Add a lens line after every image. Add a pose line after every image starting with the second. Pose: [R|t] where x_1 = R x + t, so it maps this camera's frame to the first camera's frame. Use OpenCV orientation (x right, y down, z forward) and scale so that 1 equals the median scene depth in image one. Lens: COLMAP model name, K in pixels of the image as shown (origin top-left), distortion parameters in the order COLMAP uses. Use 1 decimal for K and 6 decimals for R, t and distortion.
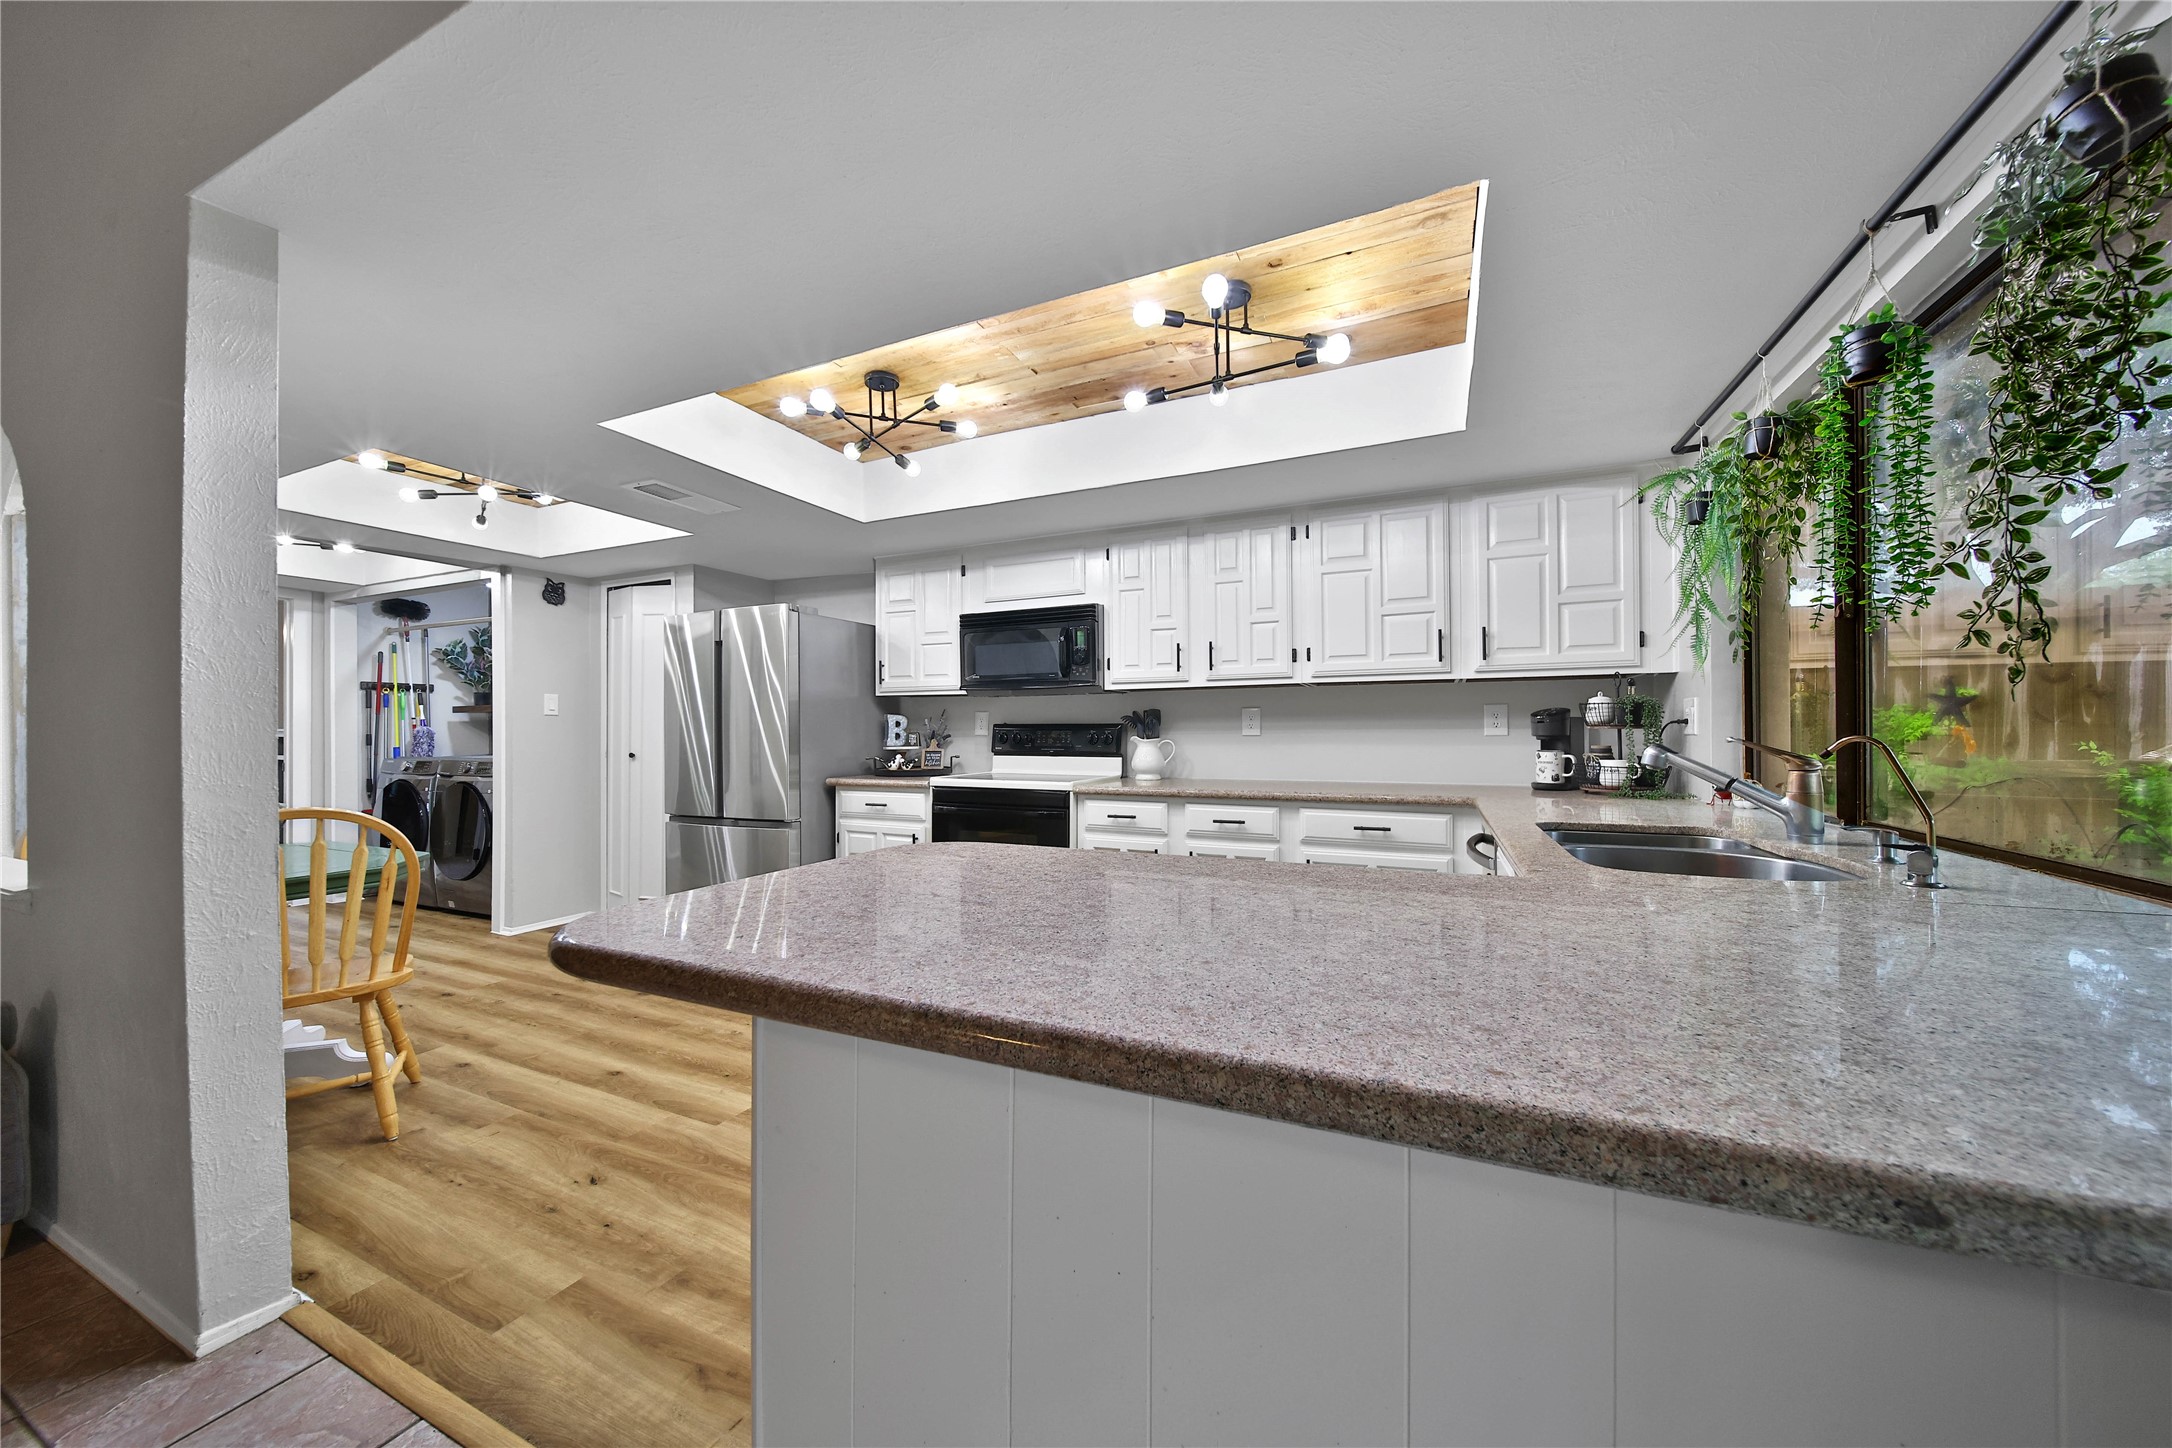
lens RADIAL K [[762.6, 0, 1092.4], [0, 762.6, 730.1], [0, 0, 1]] dist [-0.001442, -0.001222]
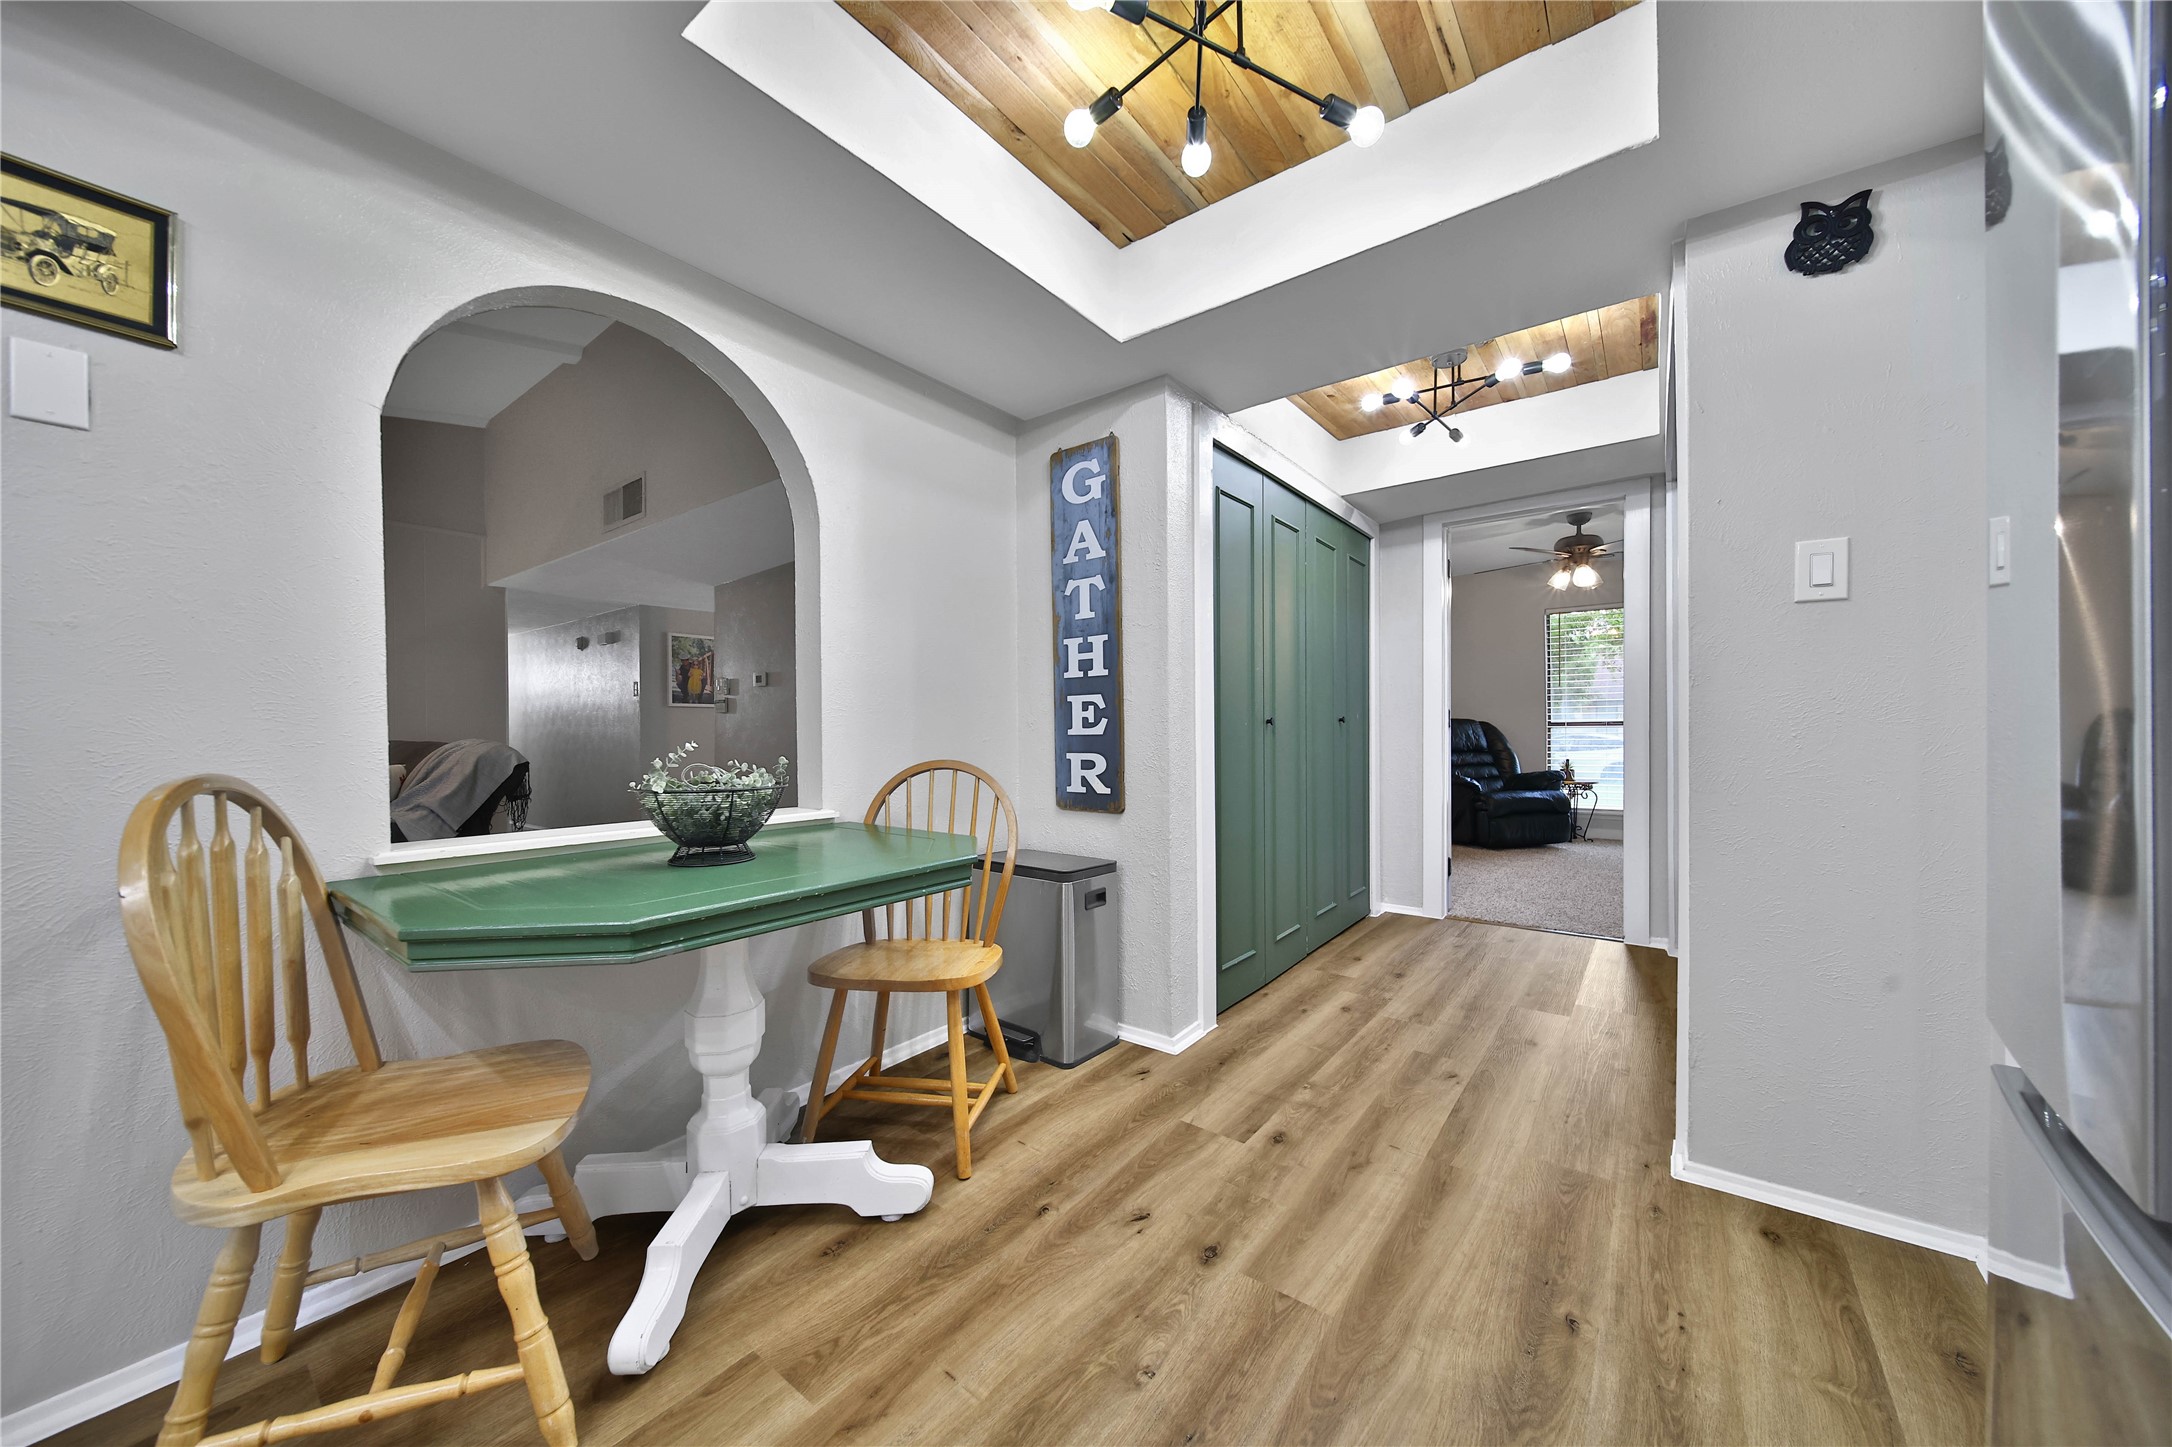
lens RADIAL K [[762.6, 0, 1076.4], [0, 762.6, 730.3], [0, 0, 1]] dist [-0.001442, -0.001222]
pose [[-0.238129, 0.009639, -0.971186, -0.403723], [0.008748, 0.999931, 0.007779, 0.043642], [0.971194, -0.006643, -0.238197, 1.011916]]
